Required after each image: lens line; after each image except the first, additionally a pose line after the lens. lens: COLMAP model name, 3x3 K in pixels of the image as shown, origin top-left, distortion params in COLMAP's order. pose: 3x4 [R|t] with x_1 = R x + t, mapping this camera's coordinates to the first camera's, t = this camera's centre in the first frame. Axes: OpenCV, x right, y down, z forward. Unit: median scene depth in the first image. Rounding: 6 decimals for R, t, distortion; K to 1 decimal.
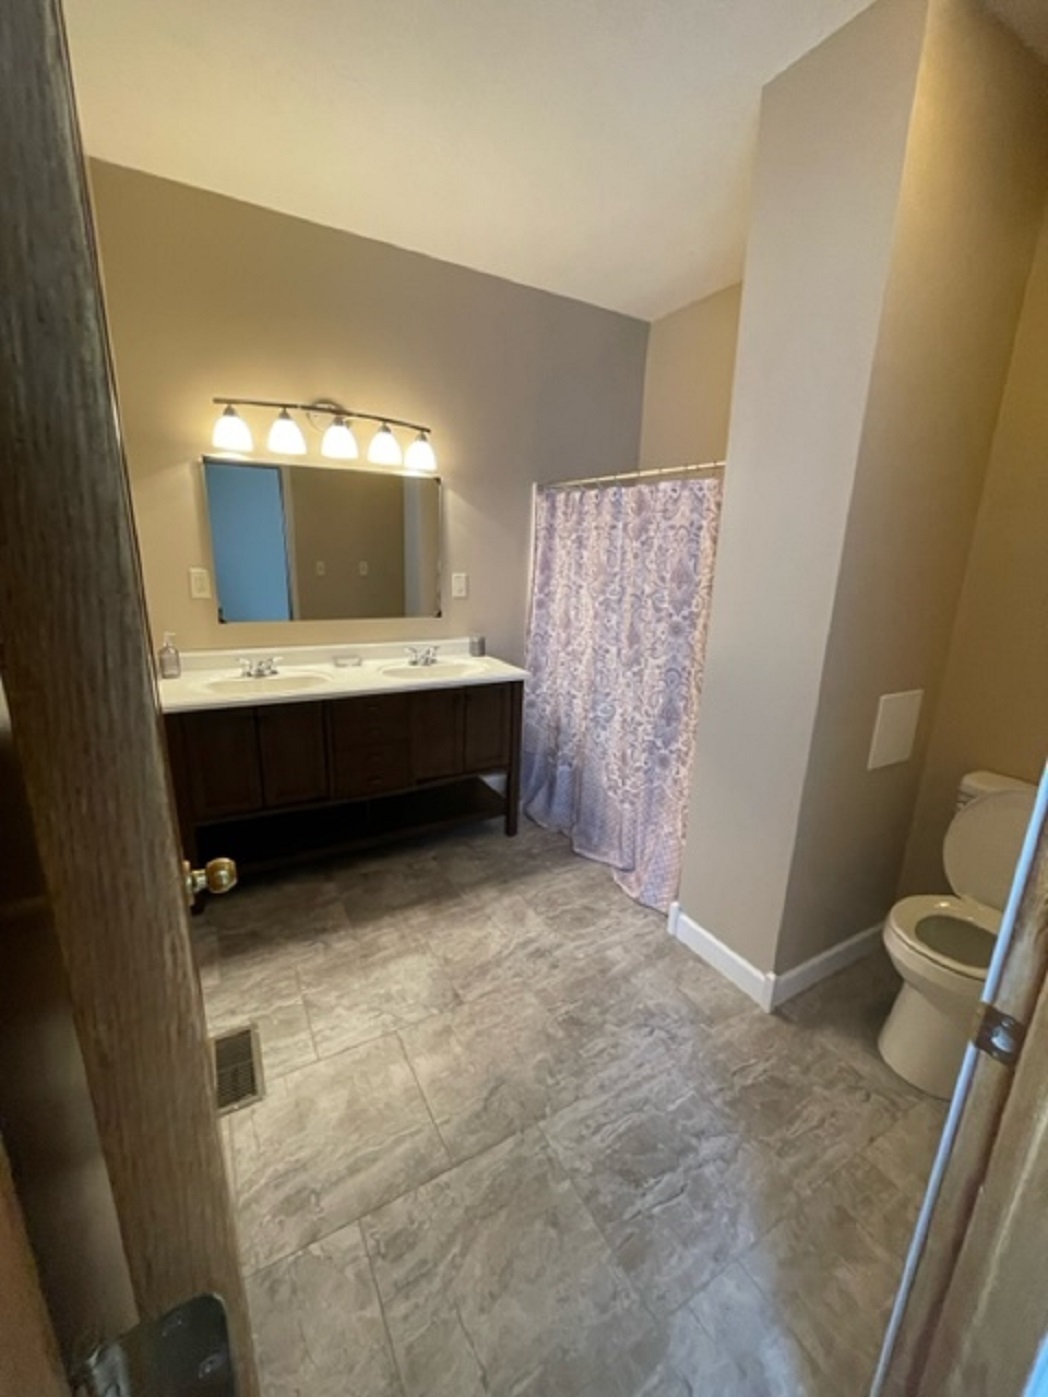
lens RADIAL K [[565.5, 0, 526.6], [0, 565.5, 695.5], [0, 0, 1]] dist [0.002277, 0.000478]
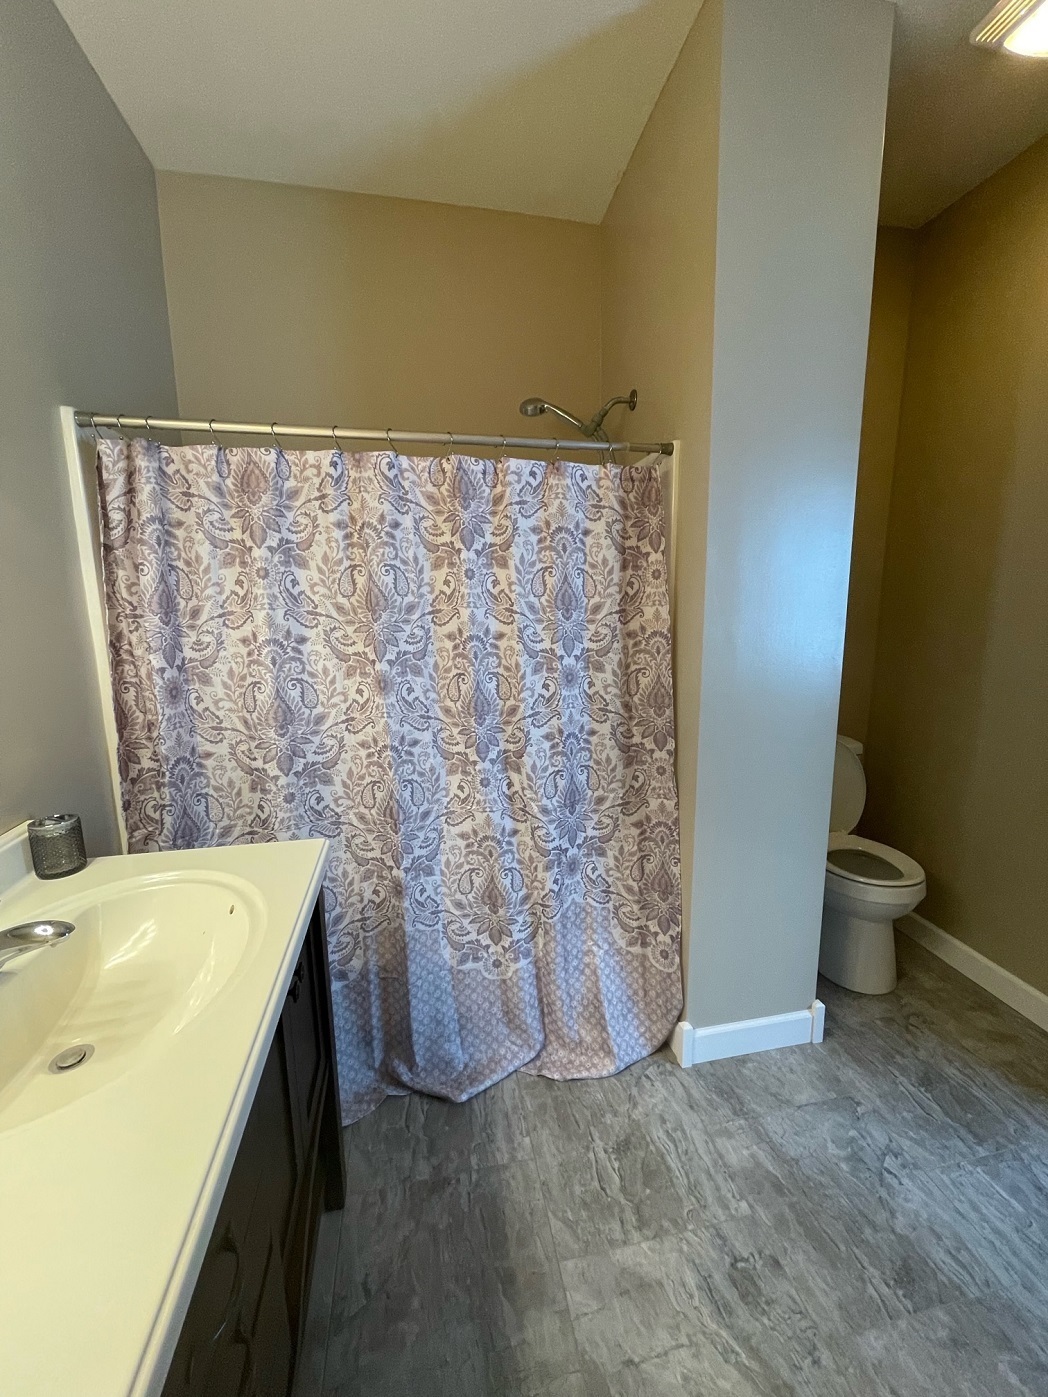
lens RADIAL K [[565.5, 0, 526.6], [0, 565.5, 702.7], [0, 0, 1]] dist [0.002277, 0.000478]
pose [[0.315524, -0.200663, 0.927458, -0.371648], [0.259528, 0.958369, 0.119059, -0.168897], [-0.912738, 0.203135, 0.354466, 0.746912]]
